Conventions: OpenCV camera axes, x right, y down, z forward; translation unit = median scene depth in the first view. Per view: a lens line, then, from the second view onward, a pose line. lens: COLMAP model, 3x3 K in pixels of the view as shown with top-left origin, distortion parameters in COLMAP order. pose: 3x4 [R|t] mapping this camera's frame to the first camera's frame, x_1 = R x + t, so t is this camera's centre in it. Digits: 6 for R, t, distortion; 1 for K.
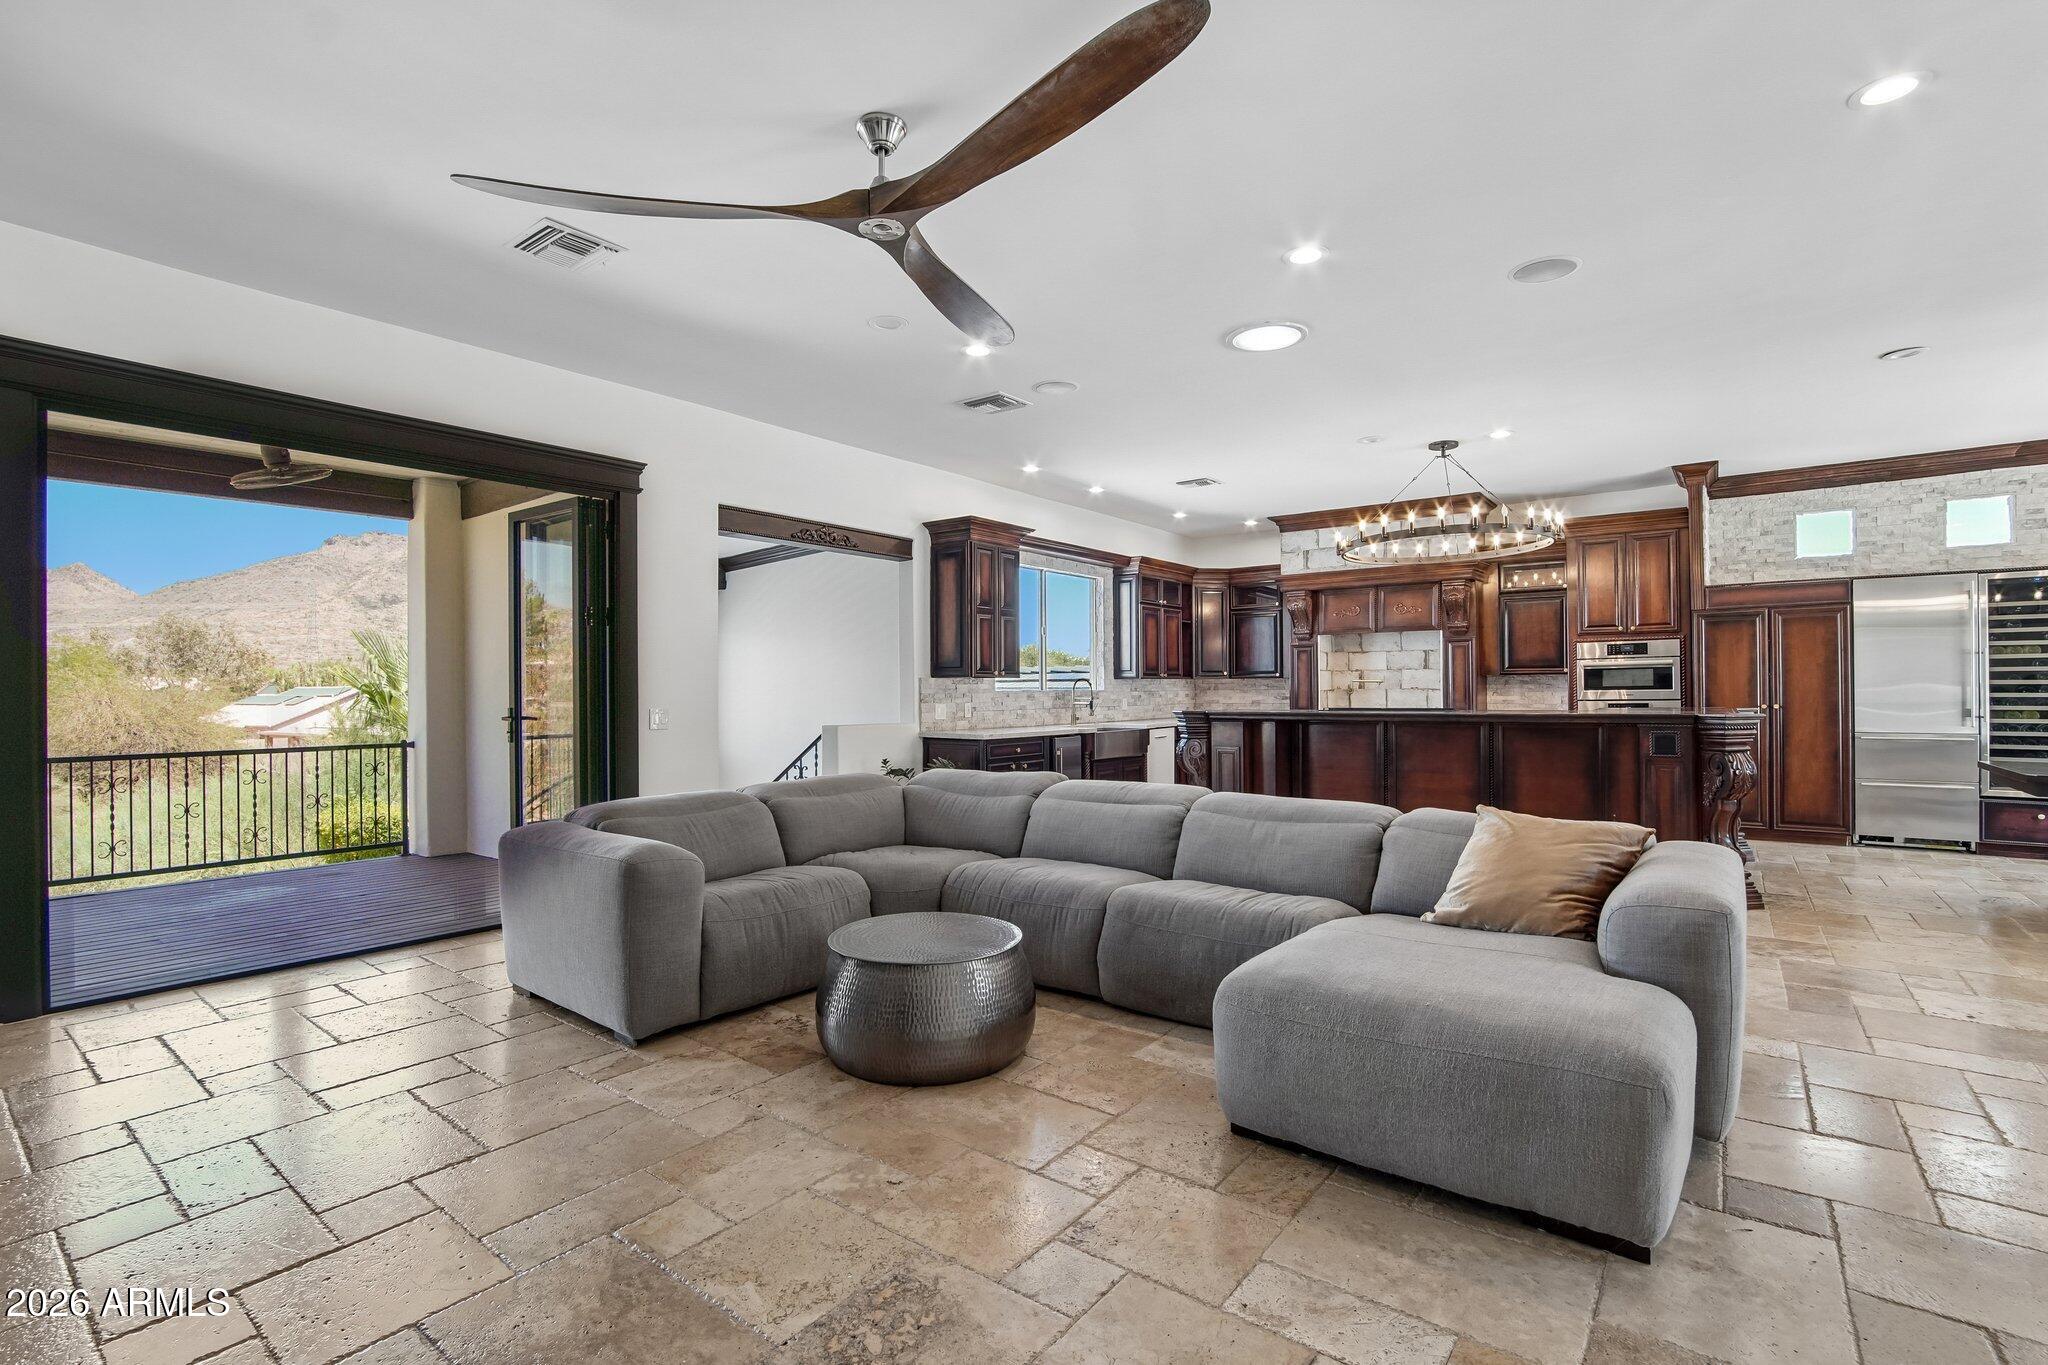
lens RADIAL K [[929.4, 0, 1012.5], [0, 929.4, 686.5], [0, 0, 1]] dist [-0.039871, 0.007651]
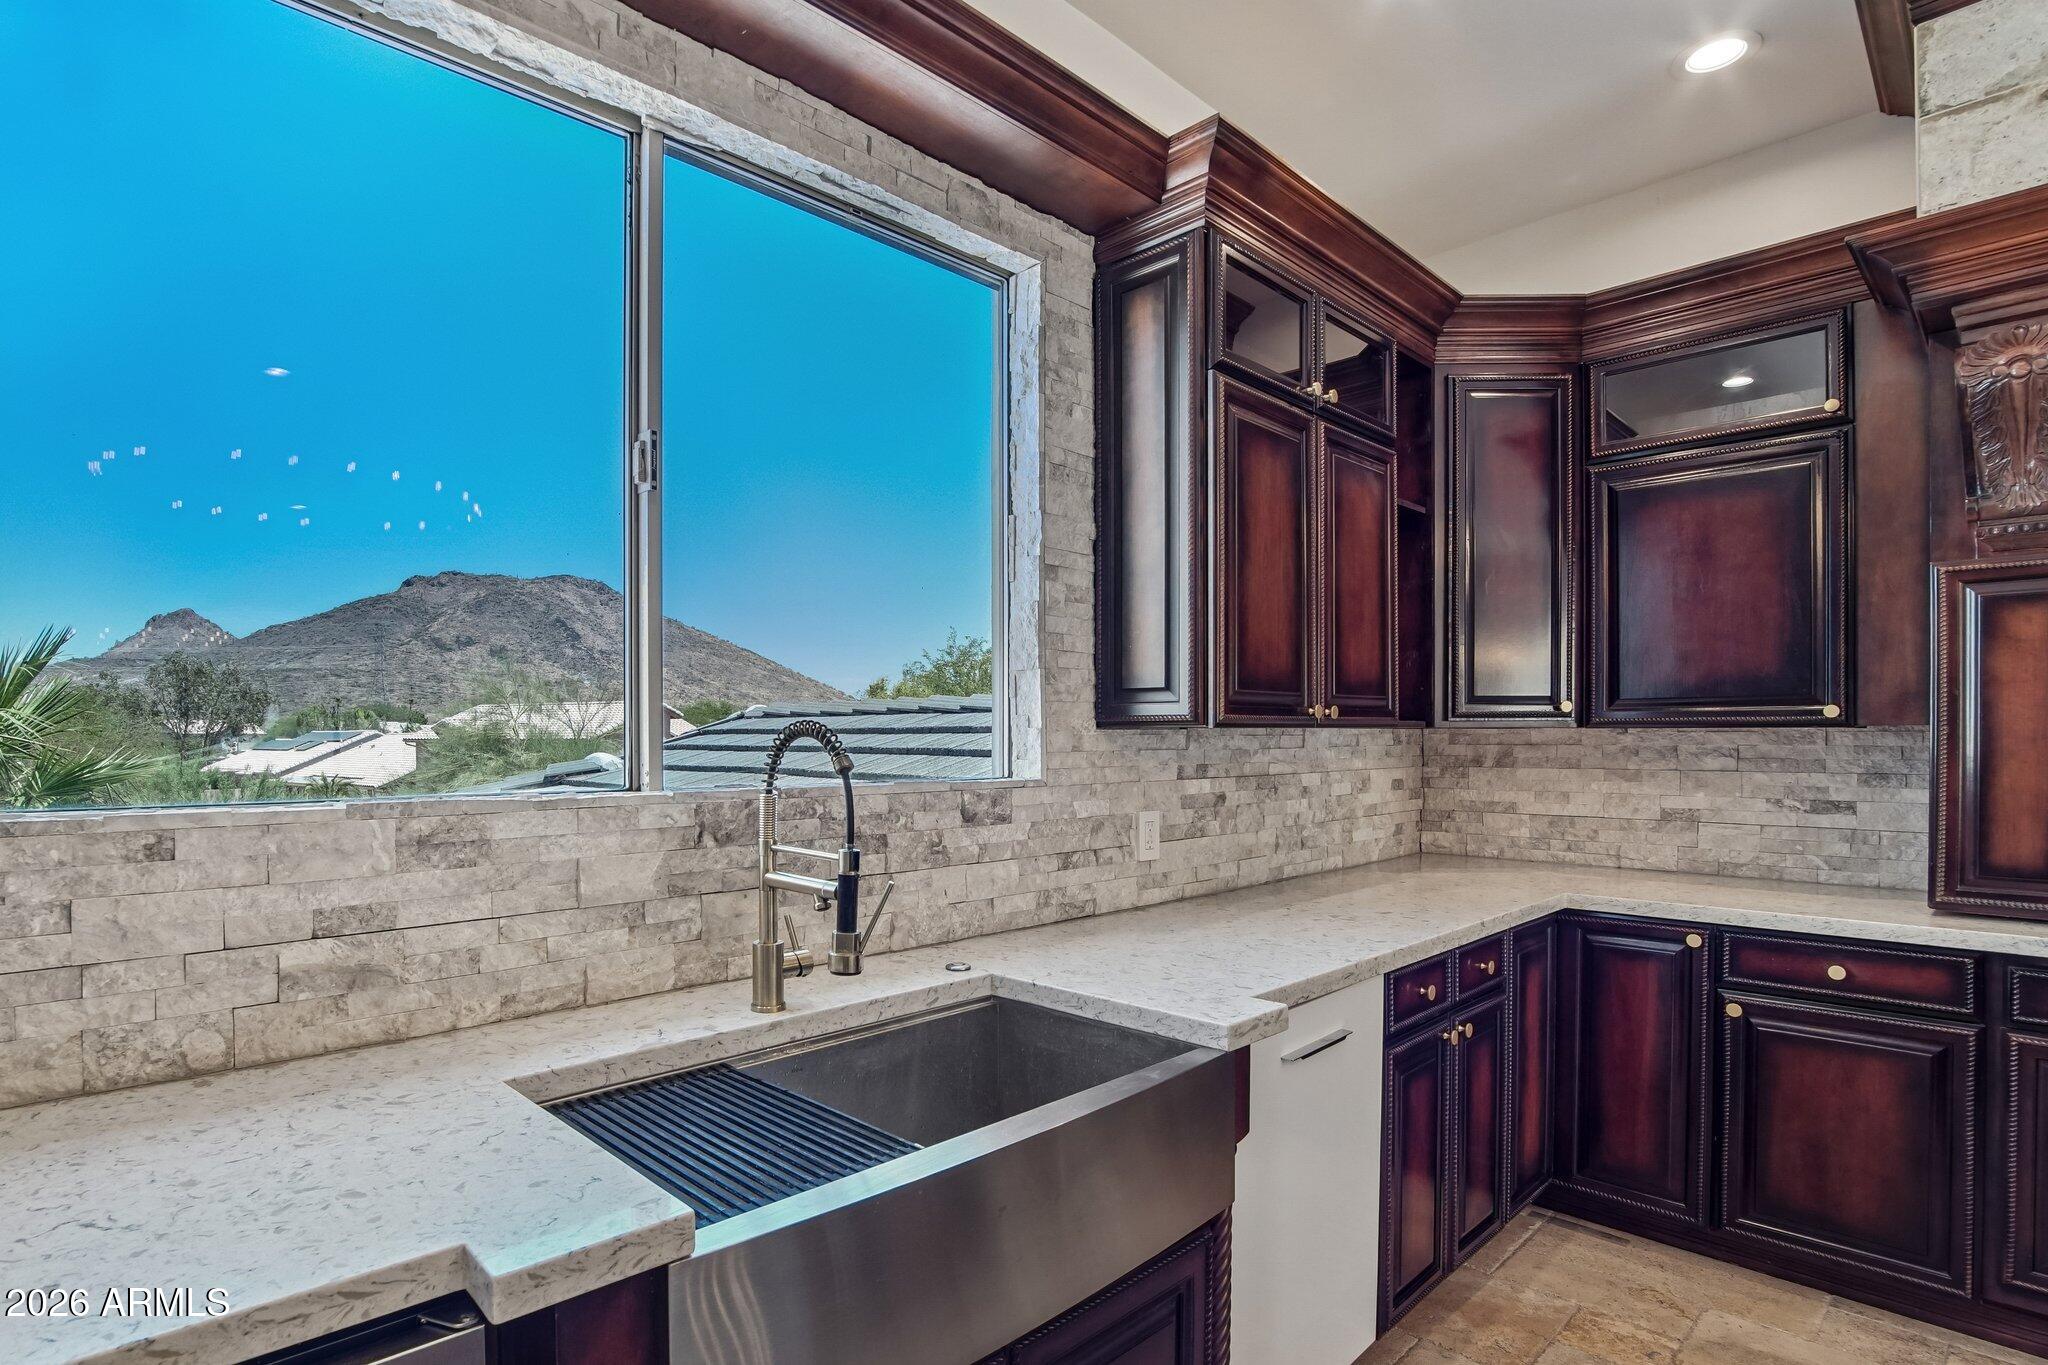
lens RADIAL K [[1039.6, 0, 928.1], [0, 1039.6, 743.7], [0, 0, 1]] dist [-0.043944, 0.011100]
pose [[0.984414, 0.006621, -0.175743, 0.137289], [-0.004776, 0.999929, 0.010918, -0.008084], [0.175803, -0.009908, 0.984375, 0.900731]]
